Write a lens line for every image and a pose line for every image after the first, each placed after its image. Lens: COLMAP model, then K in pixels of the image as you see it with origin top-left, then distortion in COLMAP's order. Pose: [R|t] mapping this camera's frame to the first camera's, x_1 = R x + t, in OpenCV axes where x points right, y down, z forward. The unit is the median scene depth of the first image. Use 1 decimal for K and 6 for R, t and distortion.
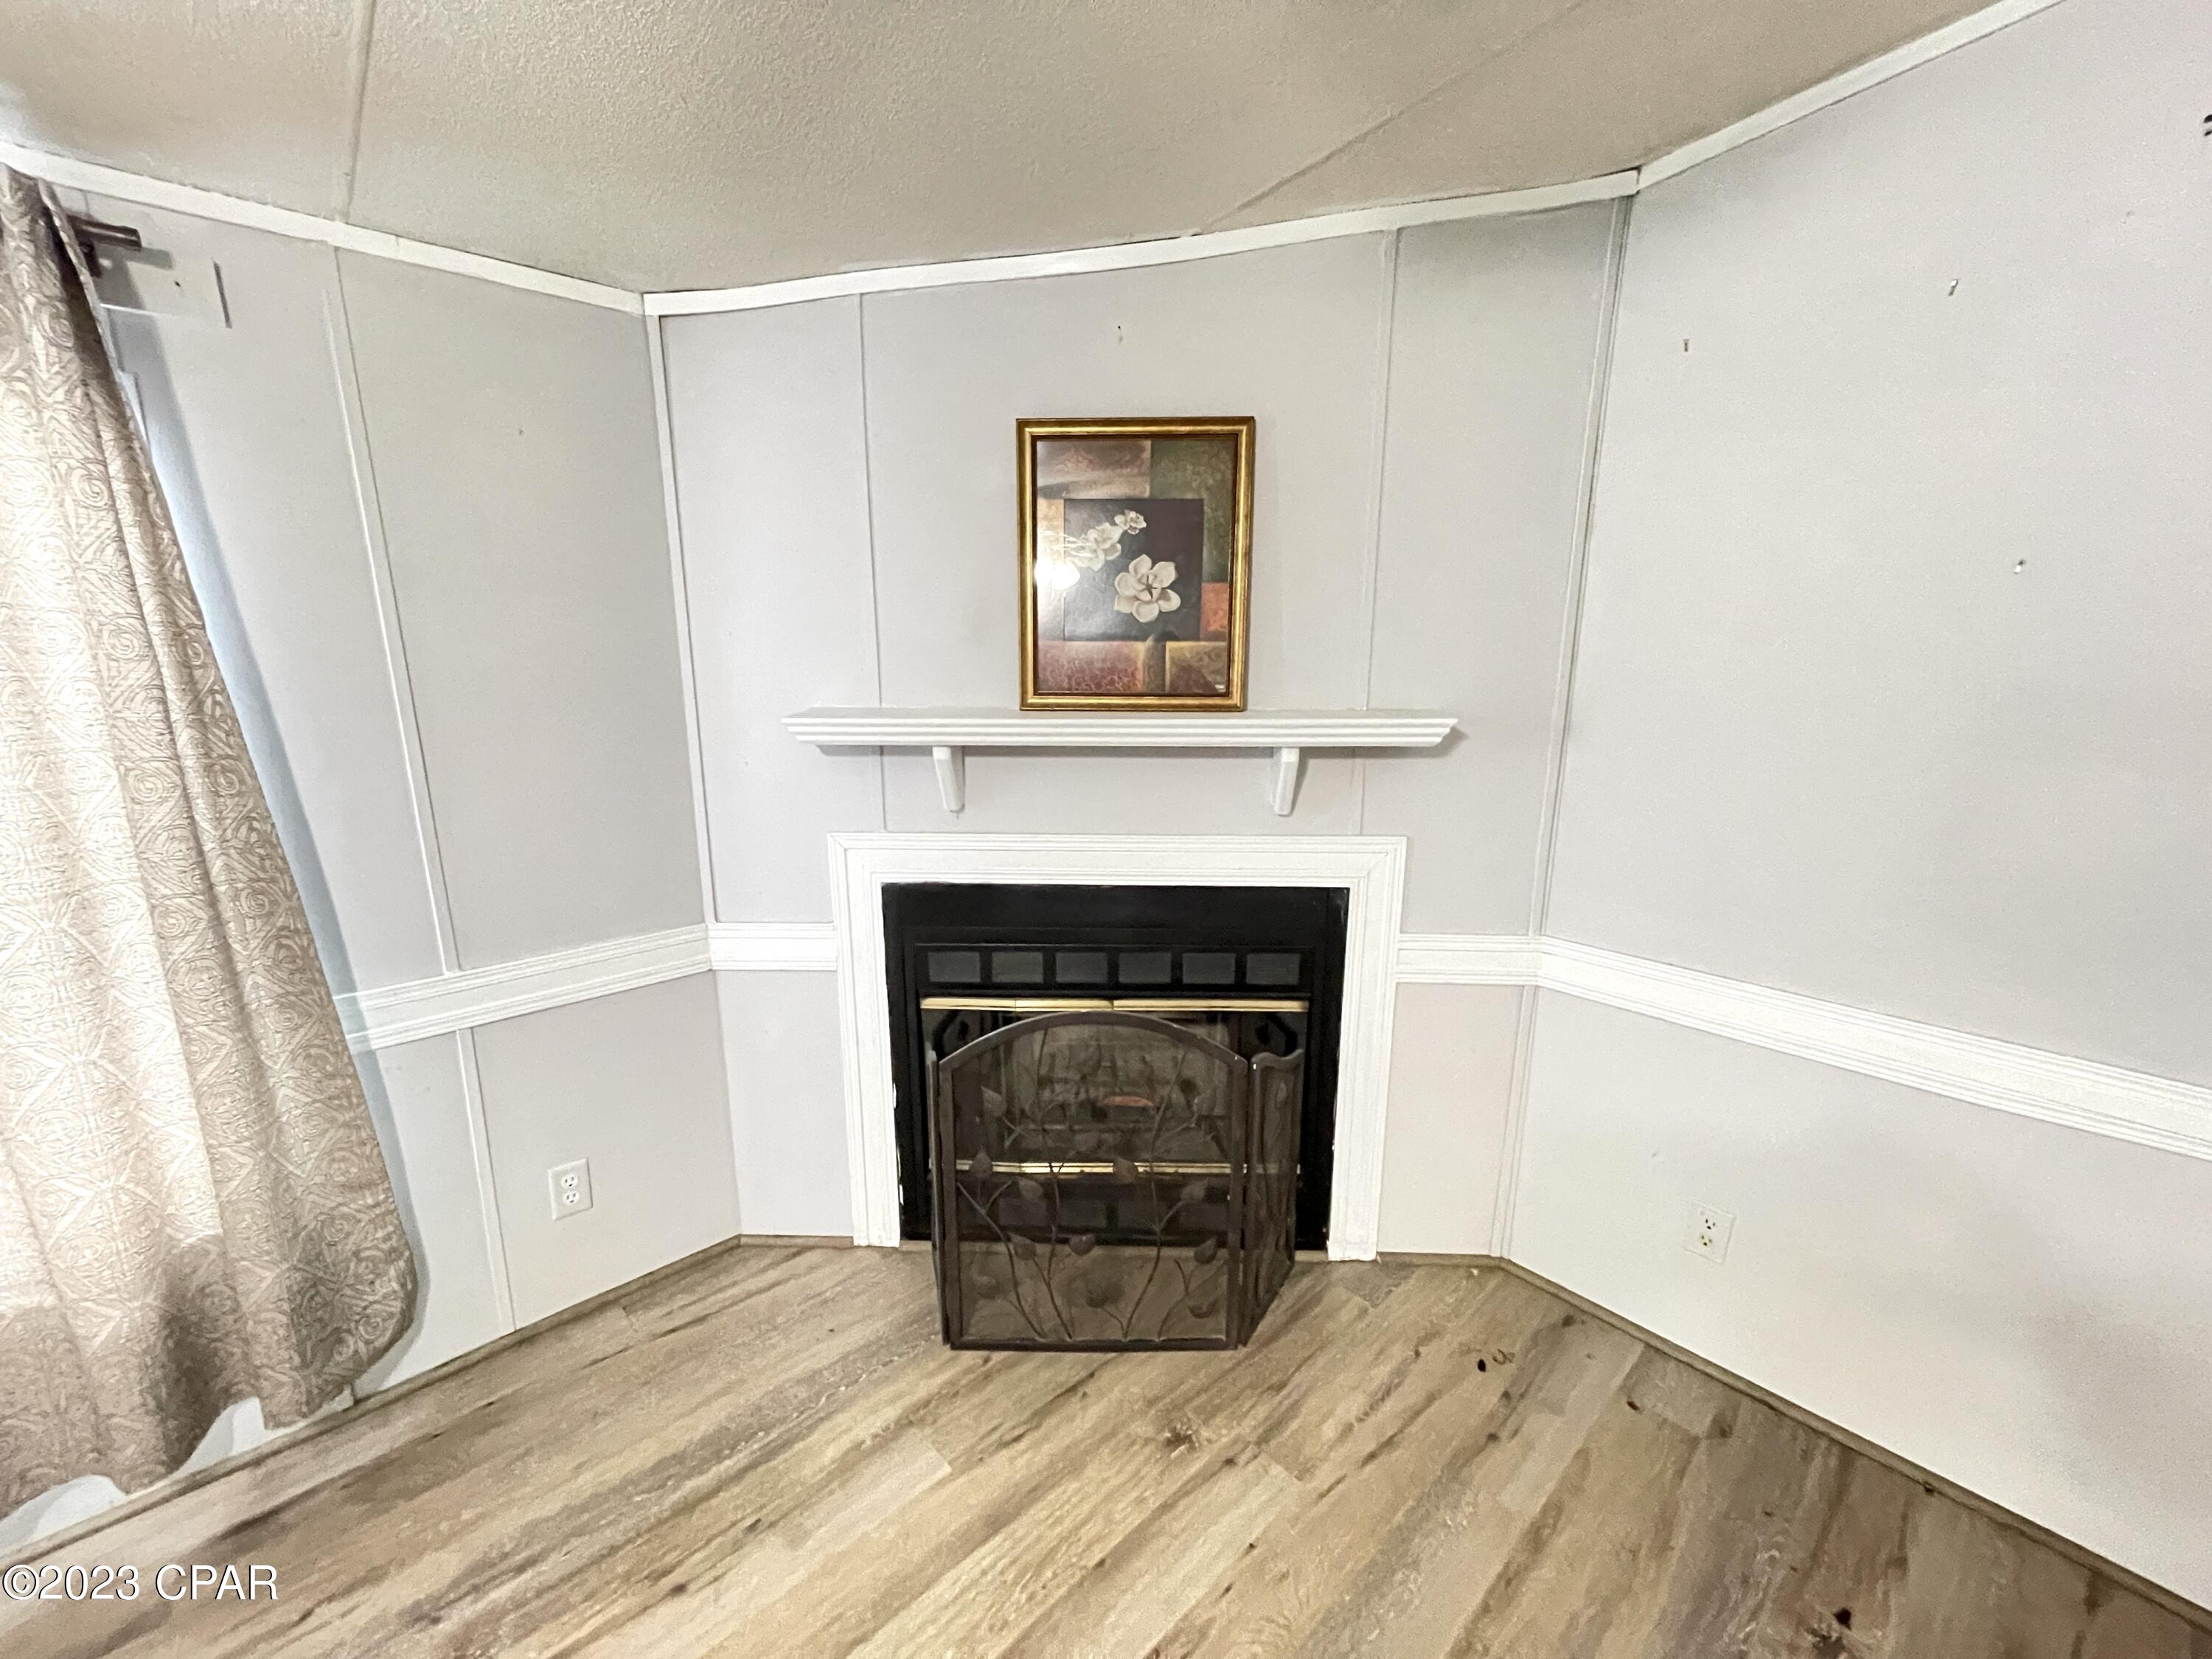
lens RADIAL K [[892.4, 0, 1108.4], [0, 892.4, 843.1], [0, 0, 1]] dist [0.000923, -0.001786]
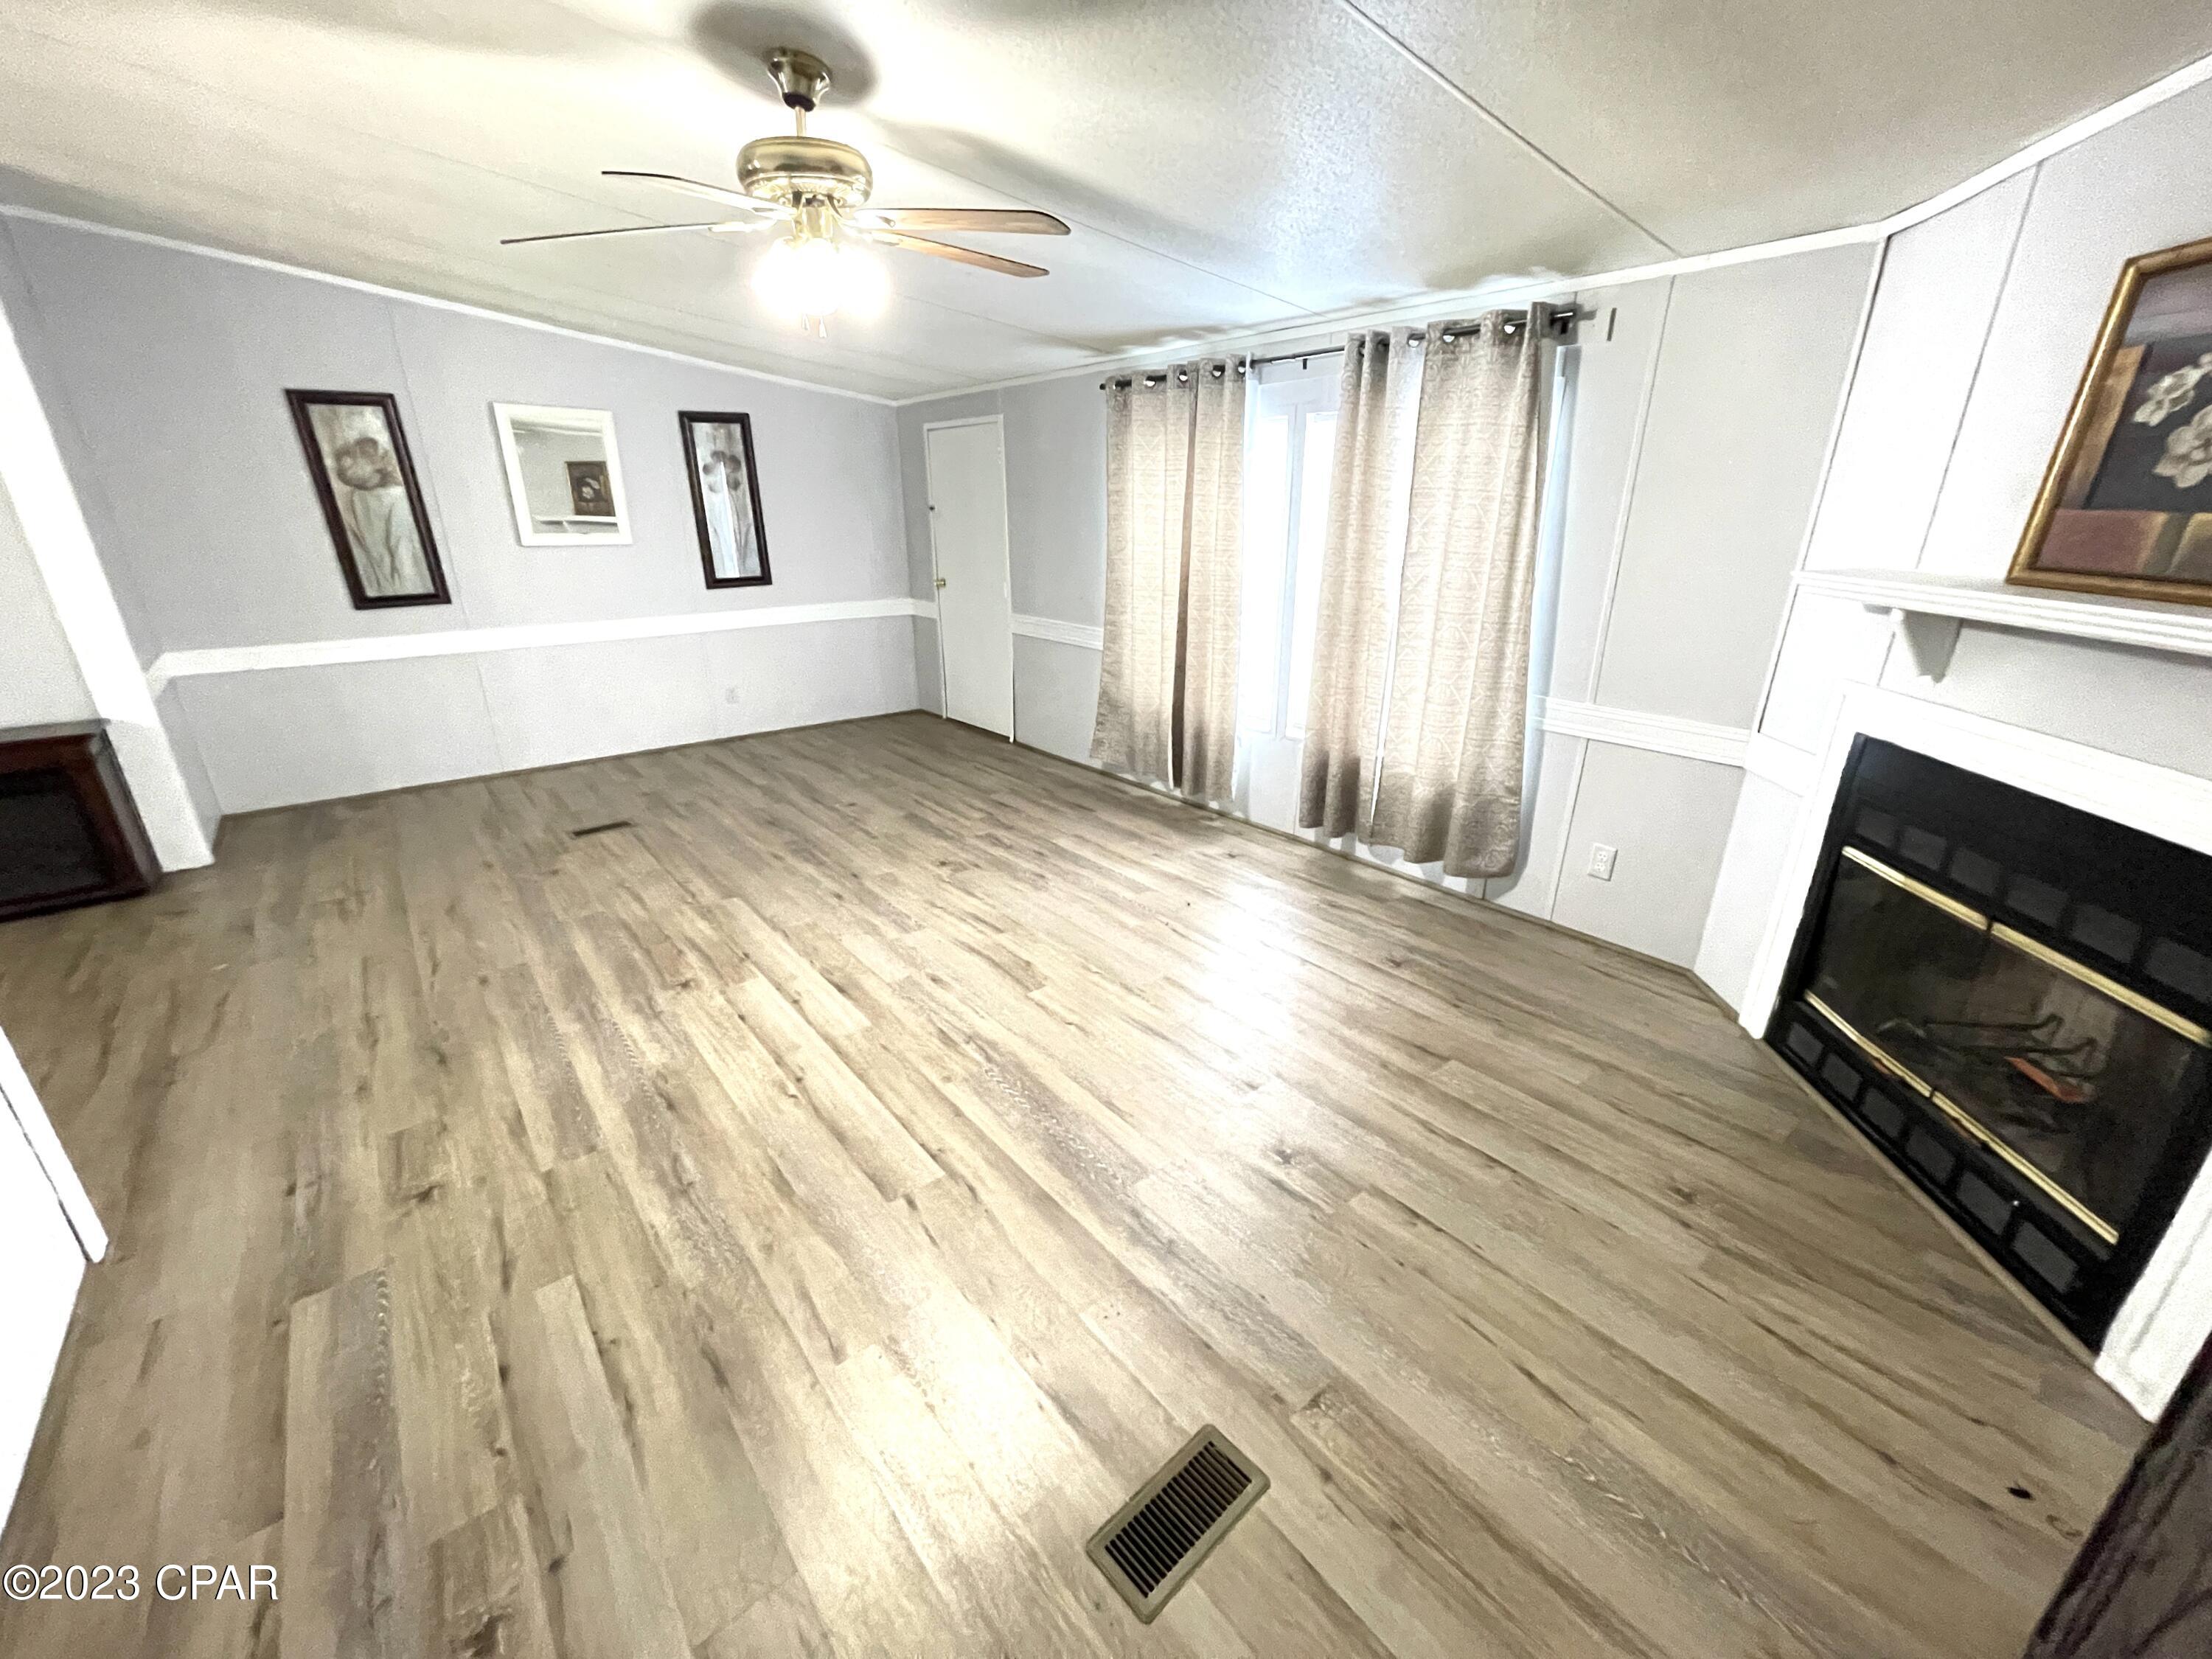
lens RADIAL K [[892.4, 0, 1105.0], [0, 892.4, 847.0], [0, 0, 1]] dist [0.000923, -0.001786]
pose [[-0.060277, 0.361041, -0.930600, 0.990822], [-0.215823, 0.905528, 0.365293, -0.032805], [0.974570, 0.222864, 0.023339, 0.084751]]
